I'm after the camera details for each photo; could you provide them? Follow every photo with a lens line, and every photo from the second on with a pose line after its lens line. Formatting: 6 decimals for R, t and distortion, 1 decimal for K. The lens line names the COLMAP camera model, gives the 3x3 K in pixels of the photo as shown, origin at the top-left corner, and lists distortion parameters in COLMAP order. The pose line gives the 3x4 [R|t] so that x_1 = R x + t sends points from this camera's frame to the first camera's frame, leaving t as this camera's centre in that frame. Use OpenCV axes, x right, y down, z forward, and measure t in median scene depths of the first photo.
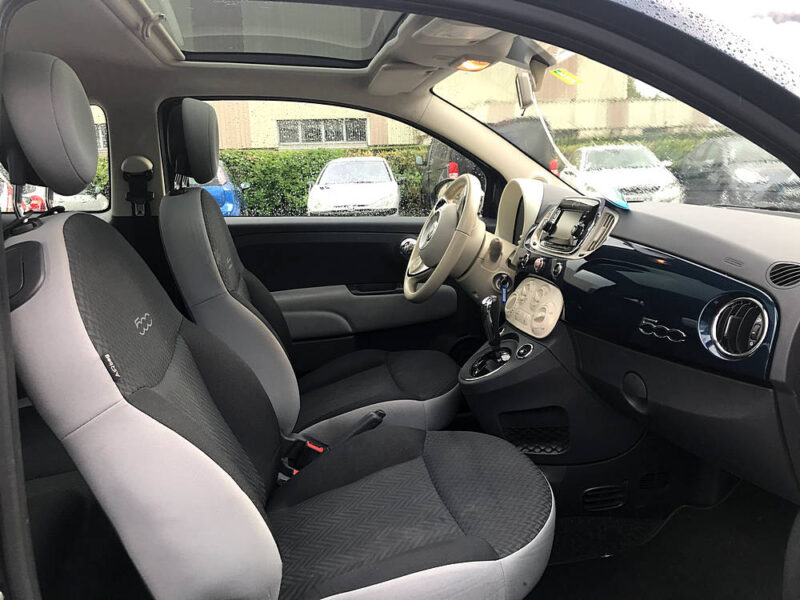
lens RADIAL K [[651.2, 0, 396.5], [0, 651.2, 291.1], [0, 0, 1]] dist [0.061470, -0.072645]
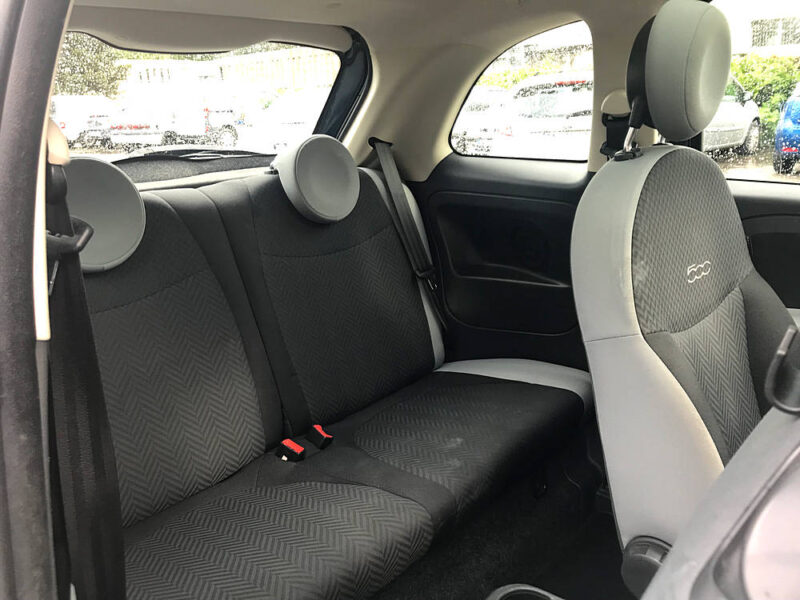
lens RADIAL K [[651.2, 0, 396.5], [0, 651.2, 291.1], [0, 0, 1]] dist [0.061470, -0.072645]
pose [[0.603150, 0.232901, -0.762867, 0.049280], [-0.122096, 0.972108, 0.200248, -0.106845], [0.788227, -0.027636, 0.614764, 0.364741]]
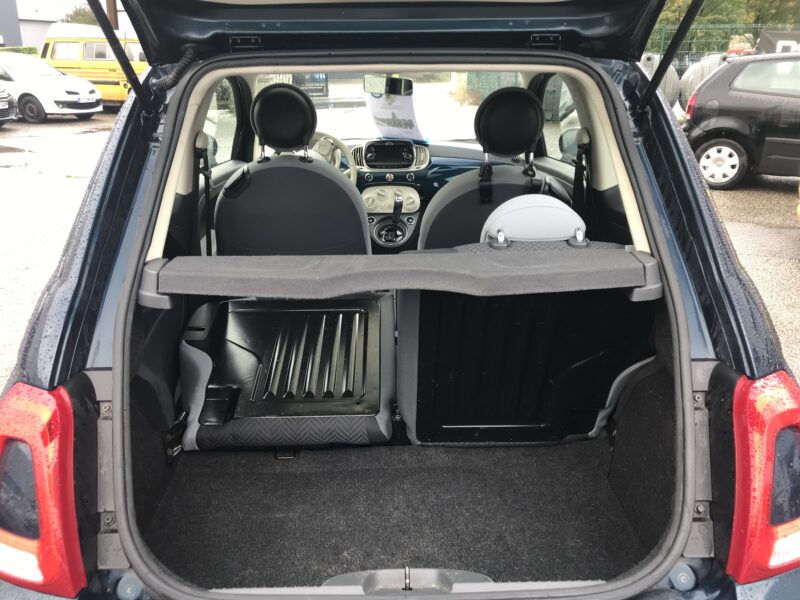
lens RADIAL K [[651.2, 0, 396.5], [0, 651.2, 291.1], [0, 0, 1]] dist [0.061470, -0.072645]
pose [[0.161613, -0.292103, 0.942633, -1.380926], [0.172046, 0.948902, 0.264548, -0.186894], [-0.971741, 0.119422, 0.203610, 0.531749]]
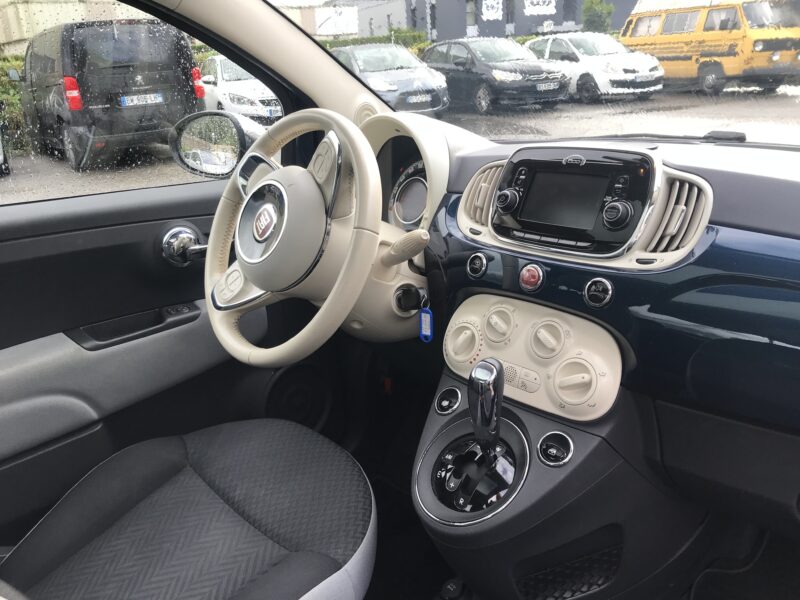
lens RADIAL K [[651.2, 0, 396.5], [0, 651.2, 291.1], [0, 0, 1]] dist [0.061470, -0.072645]
pose [[0.848791, -0.189881, 0.493456, -0.125491], [0.126035, 0.979047, 0.159943, -0.110080], [-0.513487, -0.073565, 0.854938, 0.493250]]
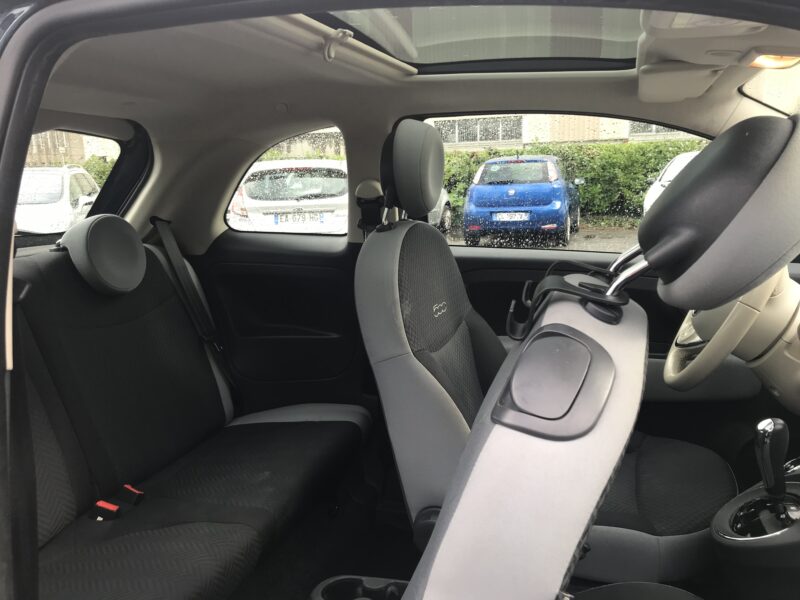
lens RADIAL K [[651.2, 0, 396.5], [0, 651.2, 291.1], [0, 0, 1]] dist [0.061470, -0.072645]
pose [[0.870809, 0.099839, -0.481376, 0.099282], [-0.093173, 0.994932, 0.037803, -0.087359], [0.482711, 0.011932, 0.875698, 0.206458]]
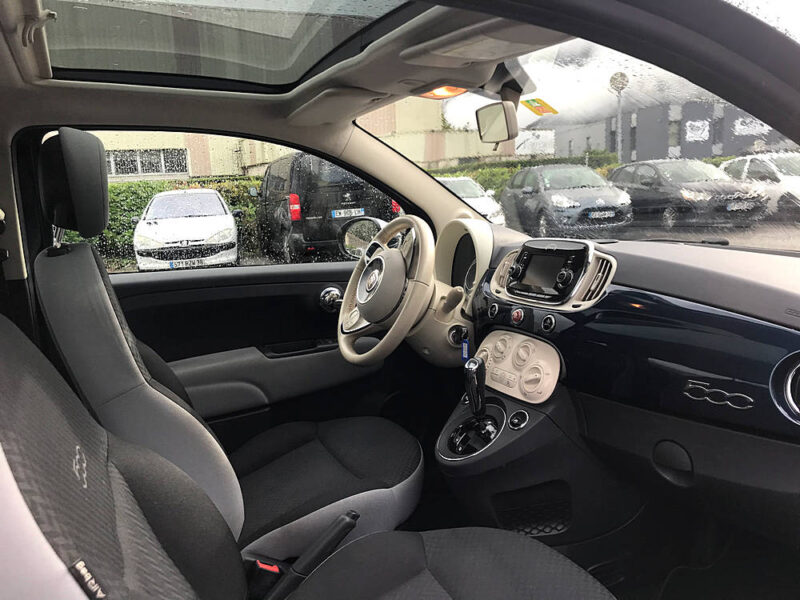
lens RADIAL K [[651.2, 0, 396.5], [0, 651.2, 291.1], [0, 0, 1]] dist [0.061470, -0.072645]
pose [[0.964923, -0.056529, 0.256376, -0.137292], [0.067691, 0.997095, -0.034917, -0.046642], [-0.253658, 0.051046, 0.965946, 0.158065]]
